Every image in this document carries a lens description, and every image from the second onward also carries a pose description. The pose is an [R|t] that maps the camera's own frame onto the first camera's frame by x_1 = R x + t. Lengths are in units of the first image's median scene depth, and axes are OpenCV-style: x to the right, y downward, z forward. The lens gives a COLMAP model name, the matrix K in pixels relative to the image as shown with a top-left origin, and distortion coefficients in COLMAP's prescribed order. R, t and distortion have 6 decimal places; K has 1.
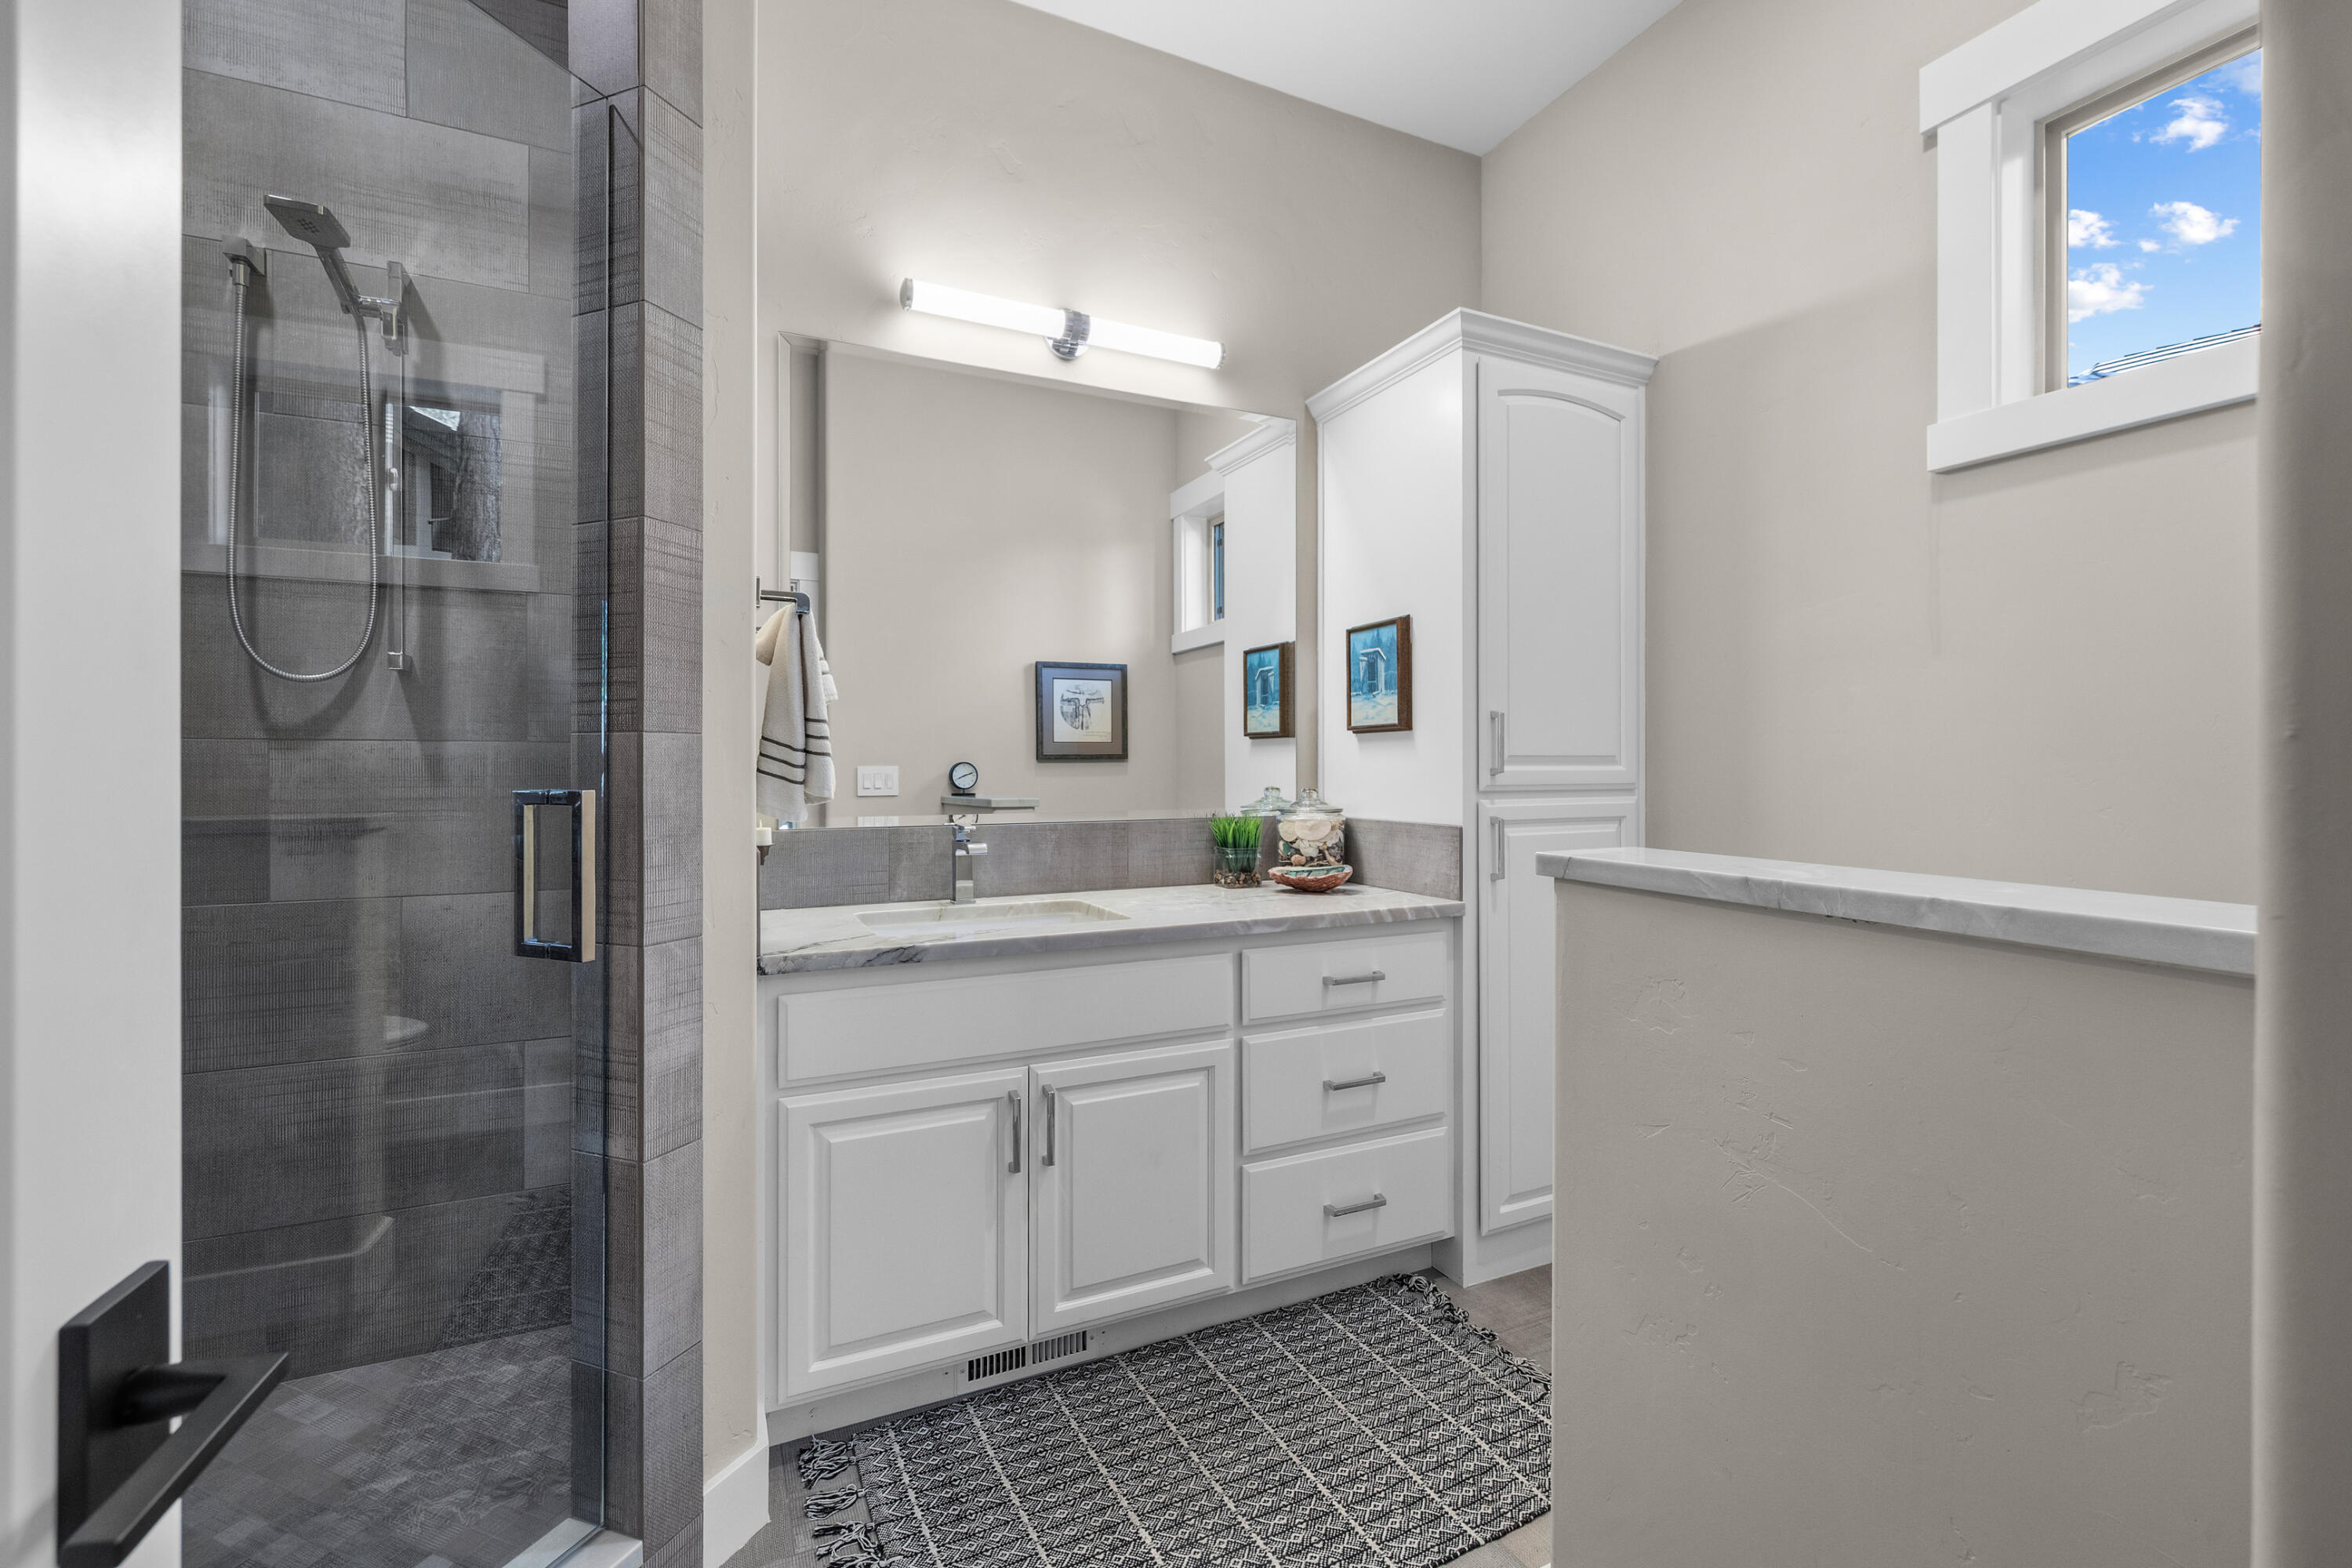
lens RADIAL K [[1003.2, 0, 1172.2], [0, 1003.2, 774.1], [0, 0, 1]] dist [-0.000626, -0.000495]
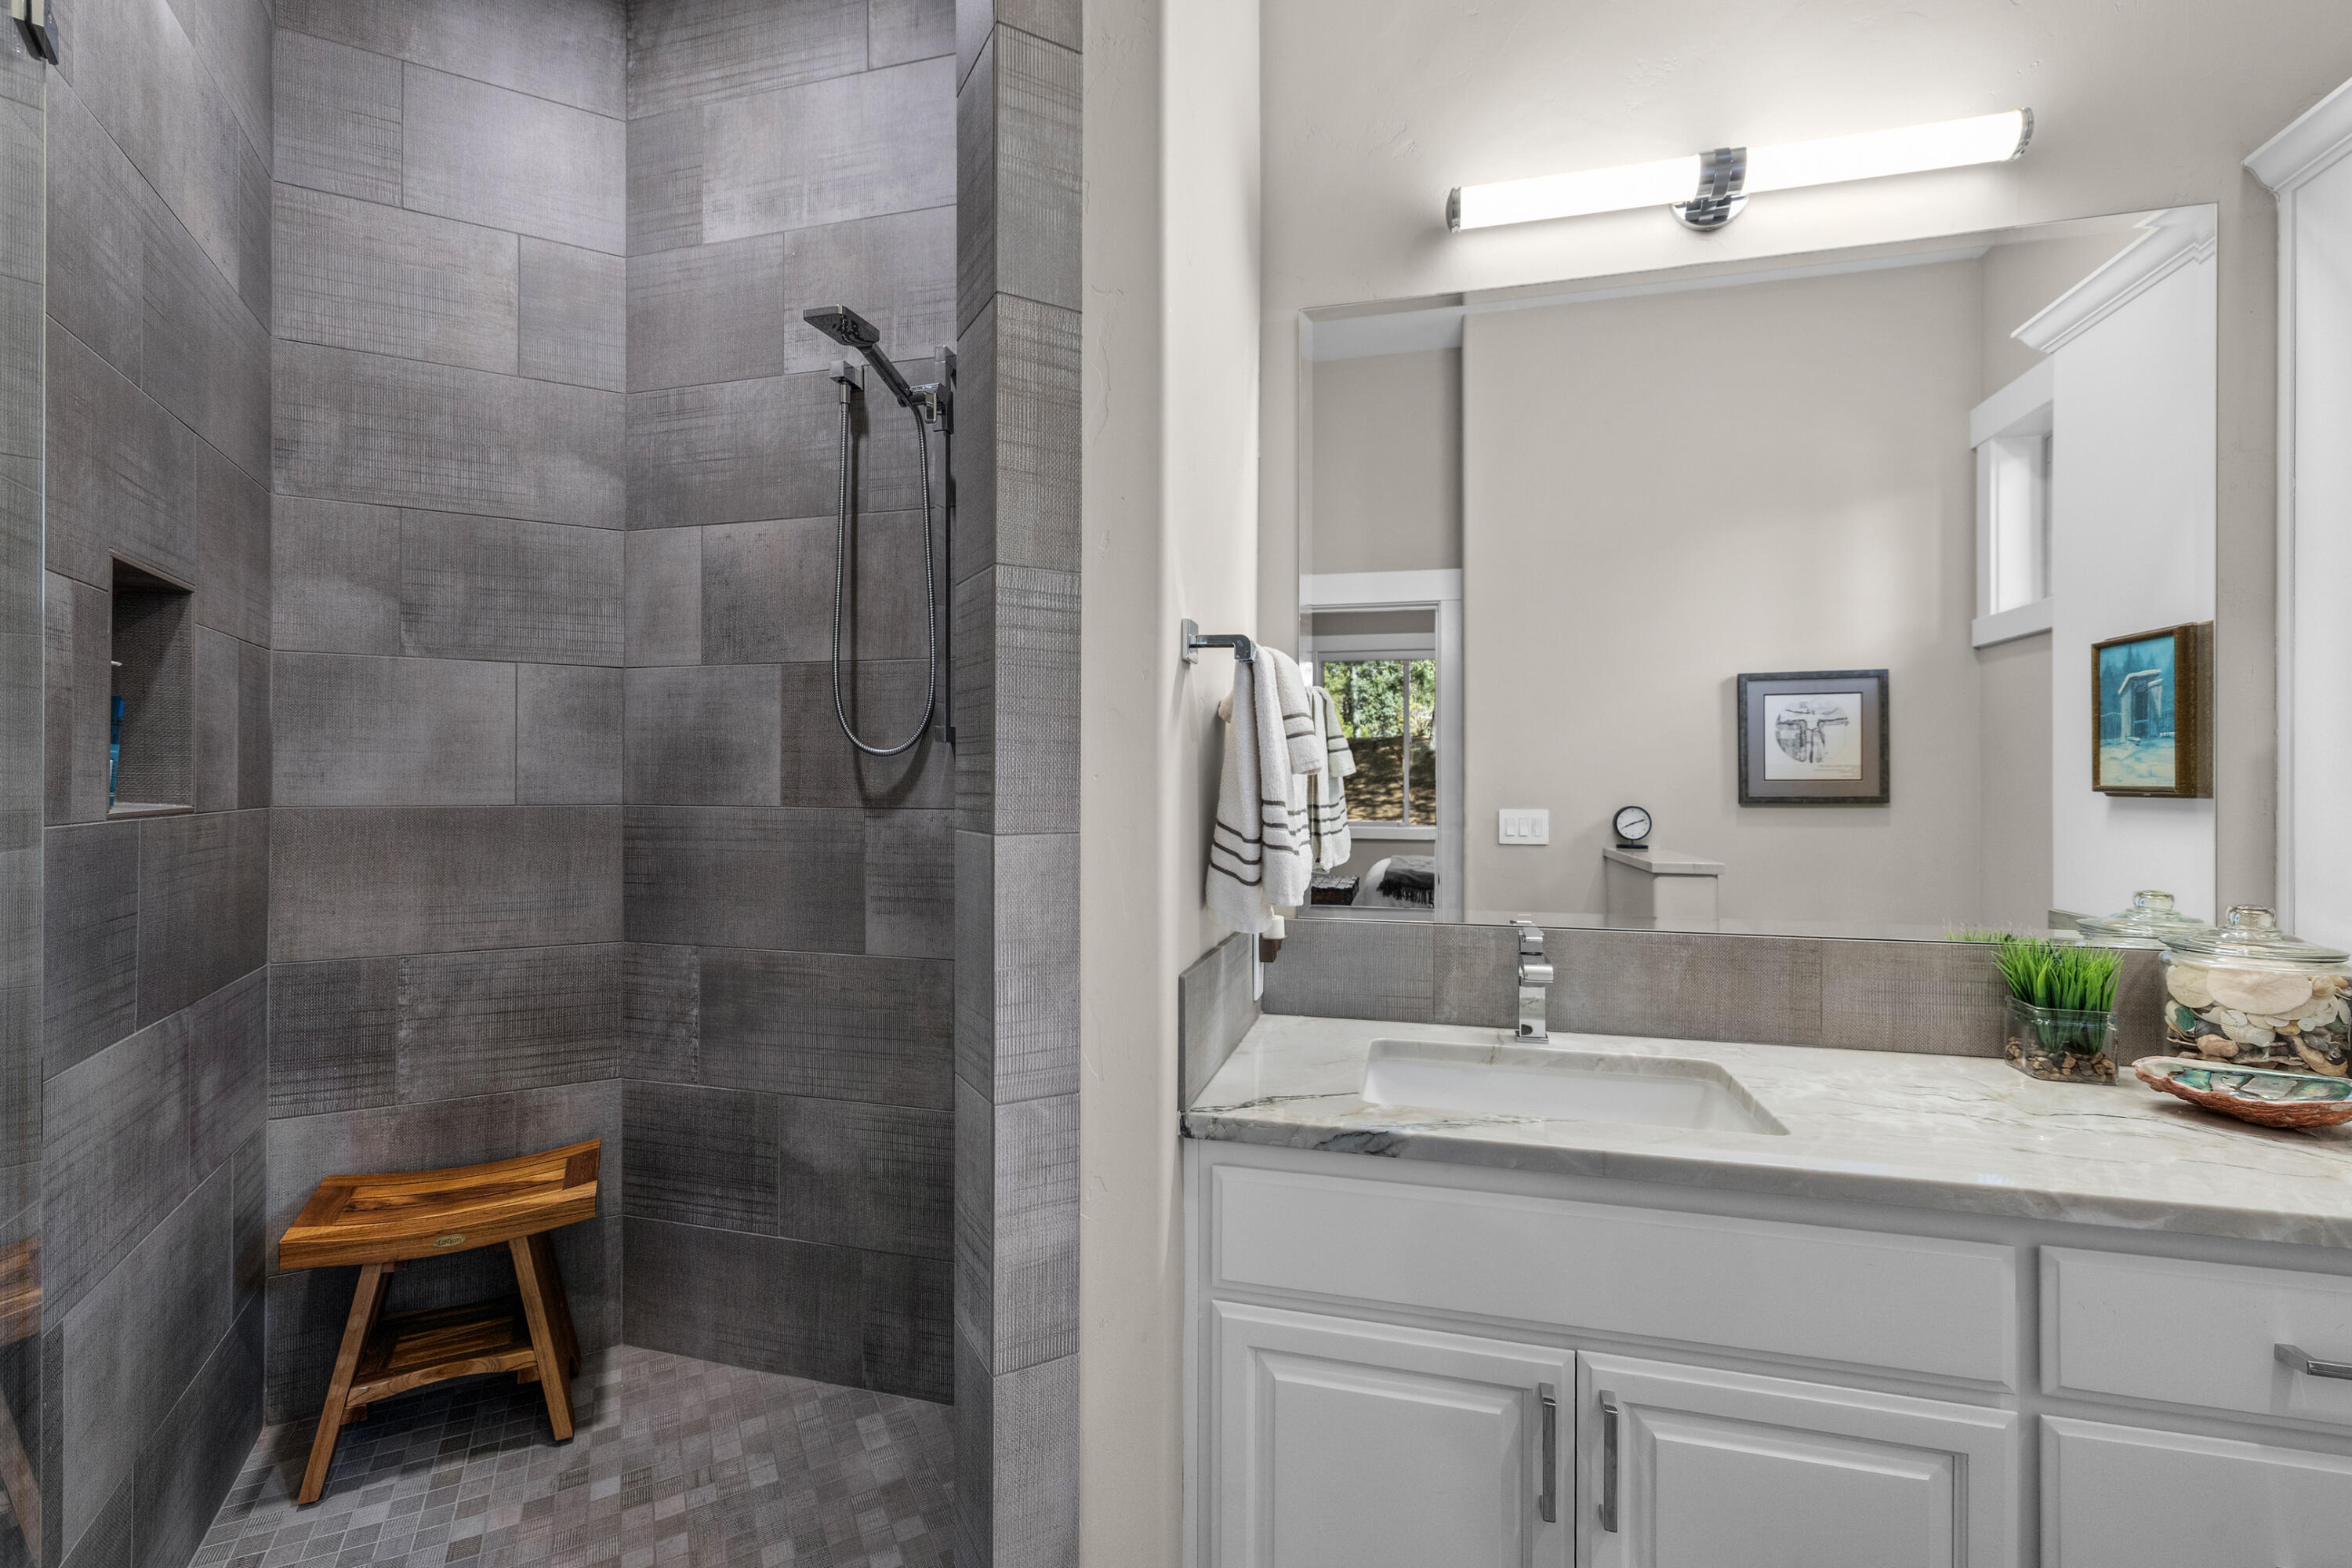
lens RADIAL K [[1003.2, 0, 1170.4], [0, 1003.2, 778.3], [0, 0, 1]] dist [-0.000626, -0.000495]
pose [[0.760775, 0.004271, -0.649002, 0.065698], [-0.009154, 0.999949, -0.004149, -0.059378], [0.648951, 0.009097, 0.760776, 0.337453]]
